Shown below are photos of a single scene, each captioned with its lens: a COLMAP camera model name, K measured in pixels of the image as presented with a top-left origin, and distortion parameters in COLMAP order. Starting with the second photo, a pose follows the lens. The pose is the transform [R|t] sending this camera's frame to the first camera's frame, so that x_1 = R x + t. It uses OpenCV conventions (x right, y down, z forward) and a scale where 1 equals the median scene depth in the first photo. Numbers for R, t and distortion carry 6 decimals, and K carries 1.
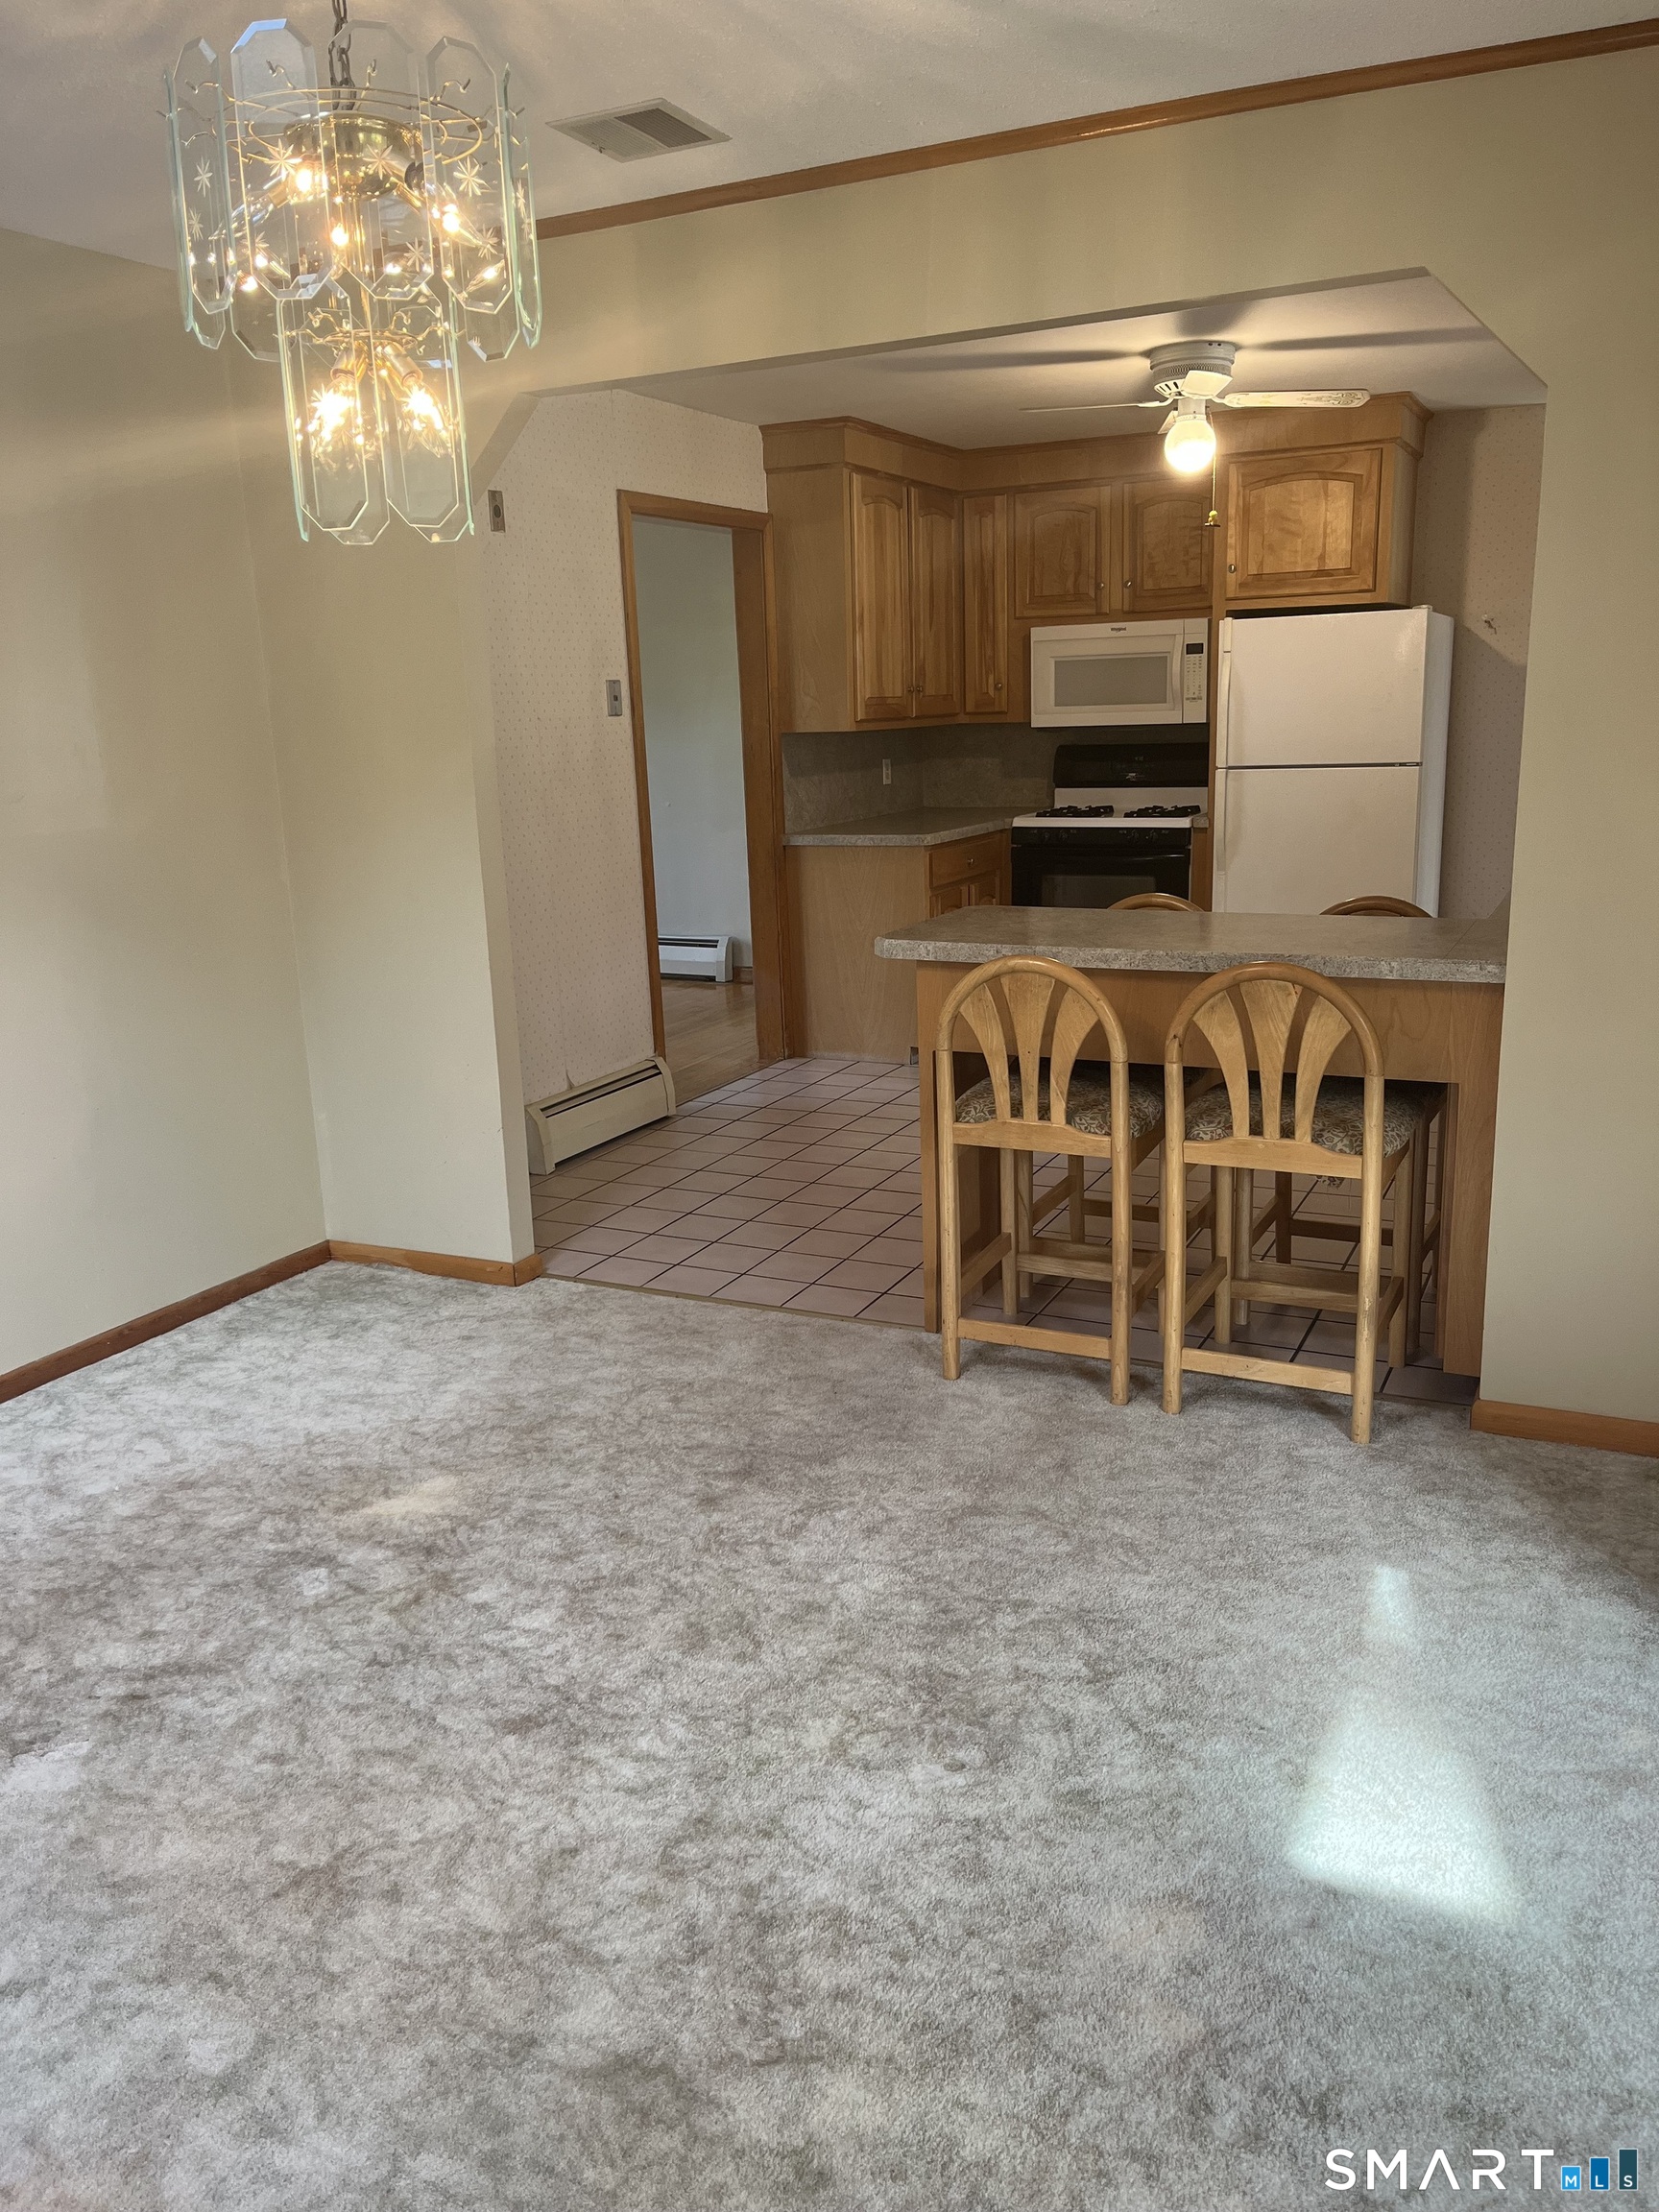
lens RADIAL K [[1679.6, 0, 830.9], [0, 1679.6, 1102.8], [0, 0, 1]] dist [0.046932, -0.062247]
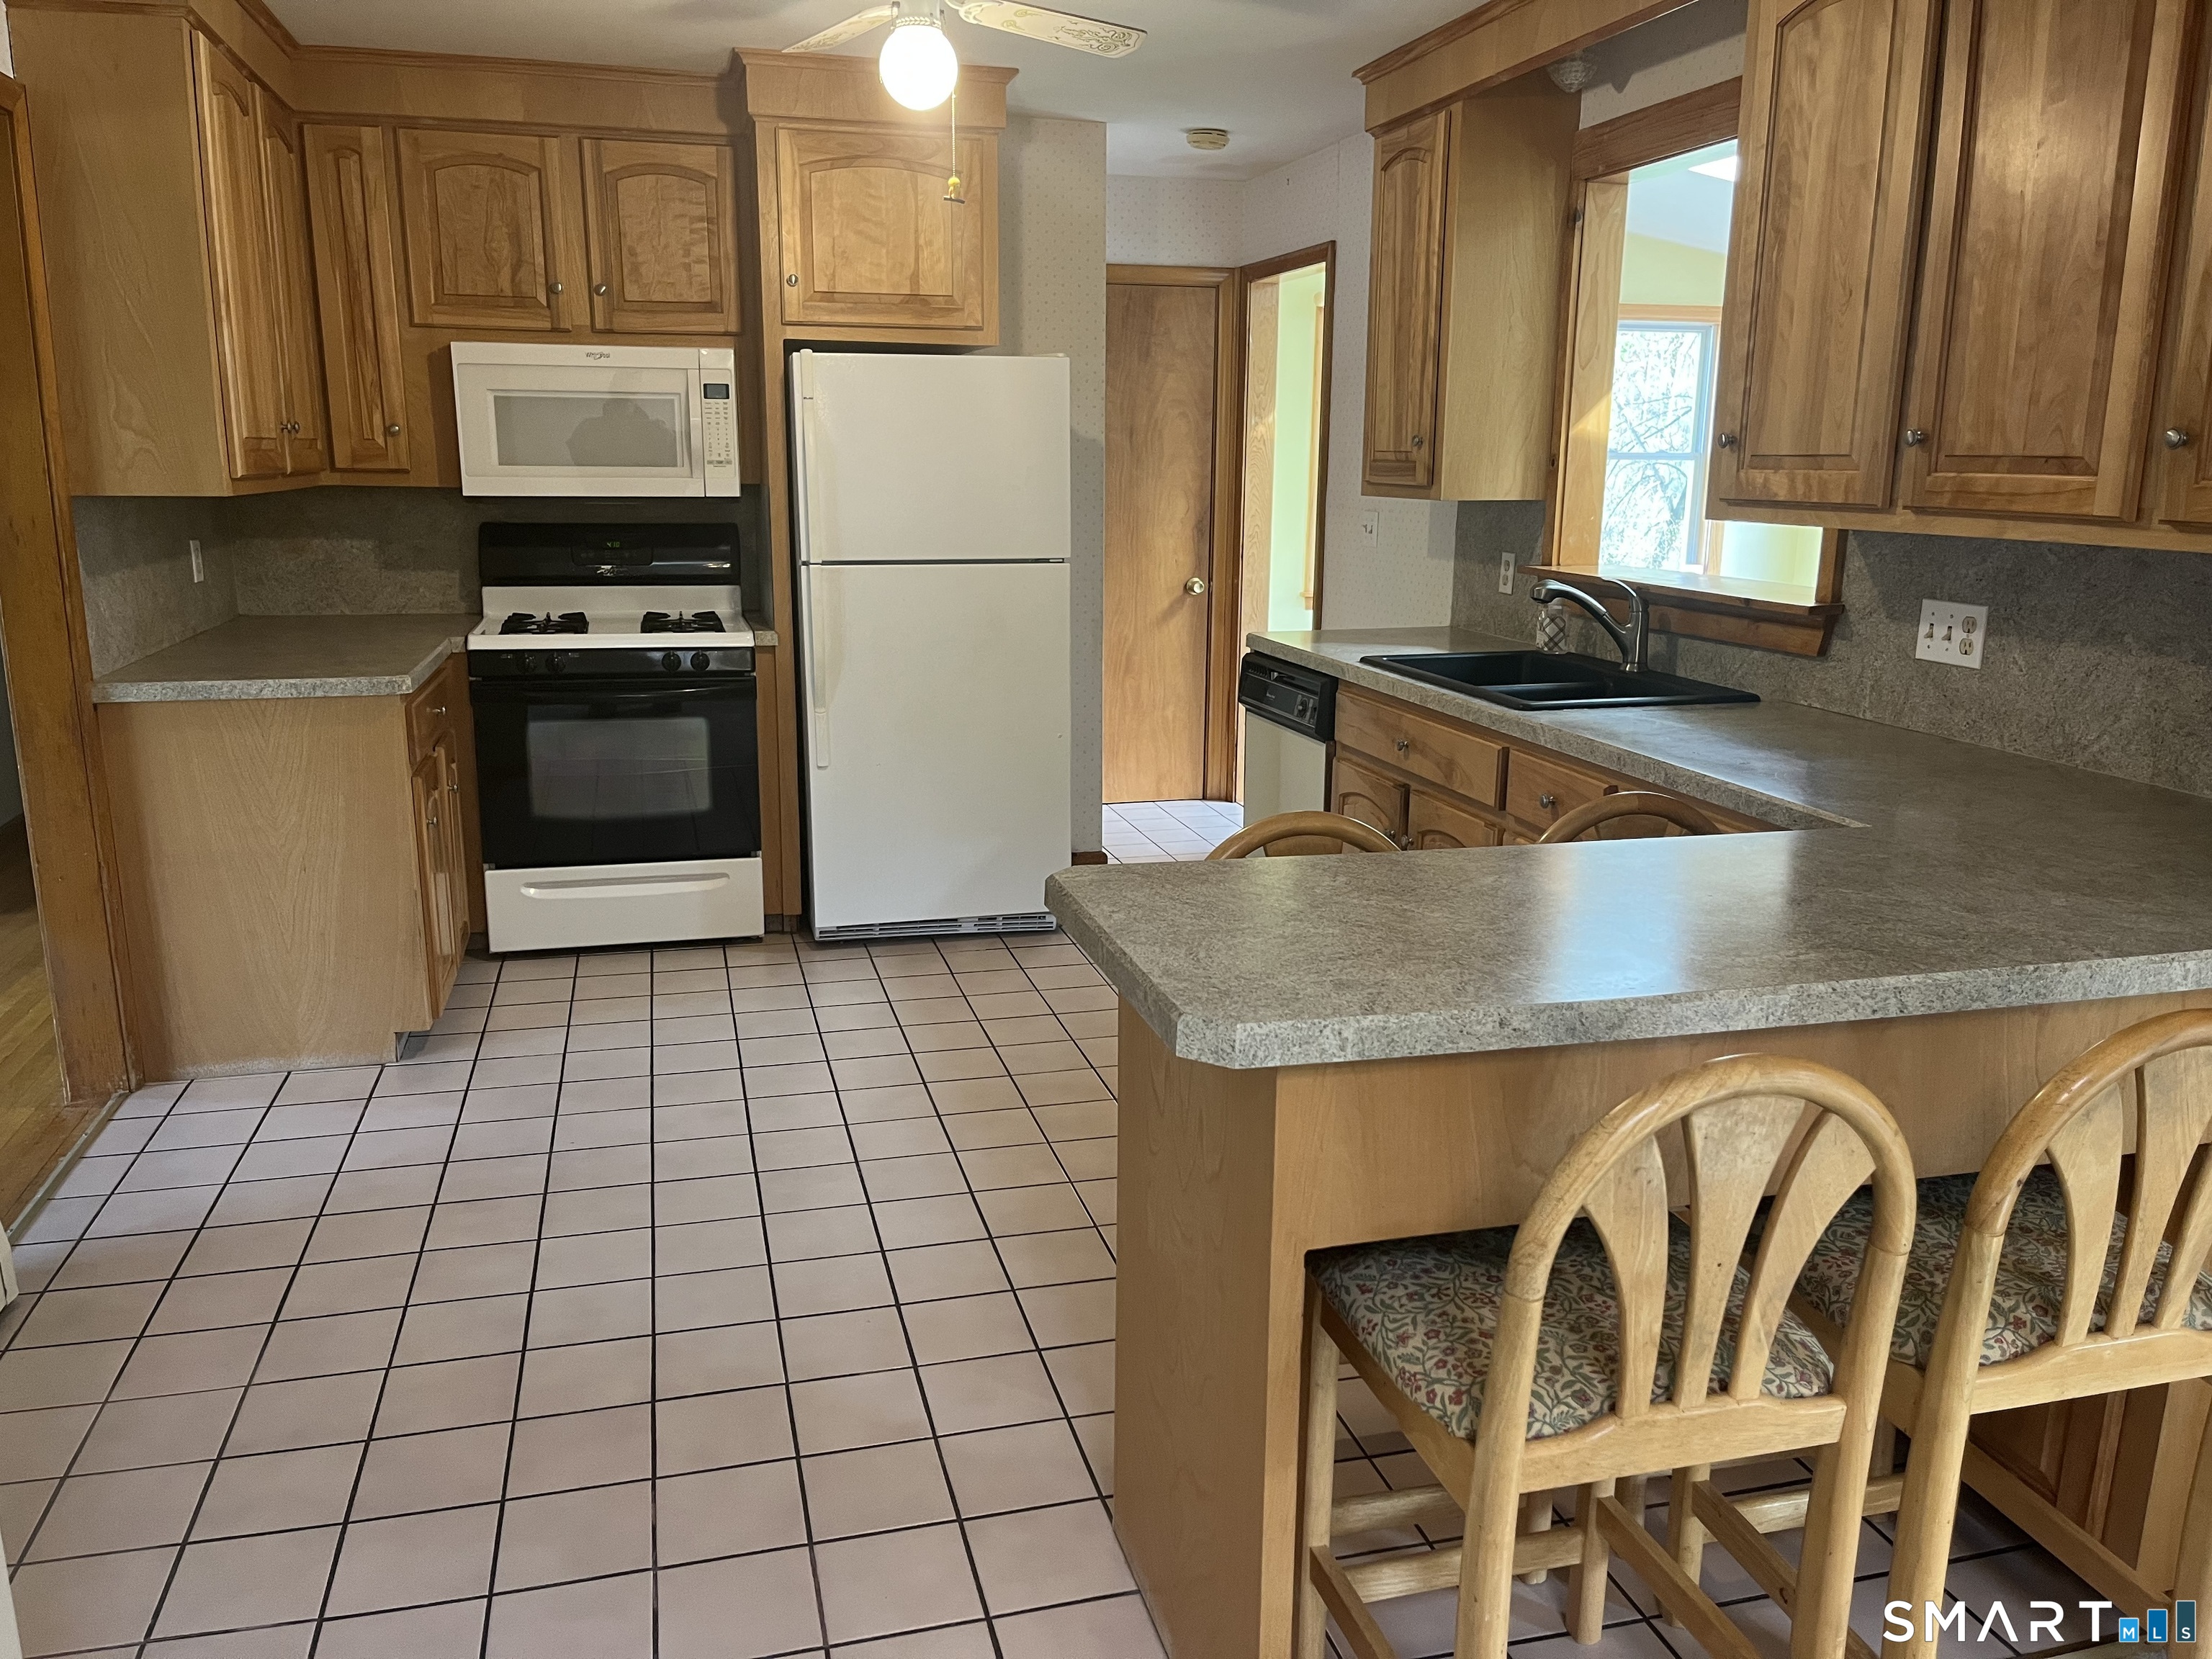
lens RADIAL K [[1679.6, 0, 1099.1], [0, 1679.6, 838.5], [0, 0, 1]] dist [0.046932, -0.062247]
pose [[0.755880, -0.108947, 0.645582, -0.135074], [0.120306, 0.992380, 0.026612, -0.083304], [-0.643562, 0.057552, 0.763227, 0.369028]]
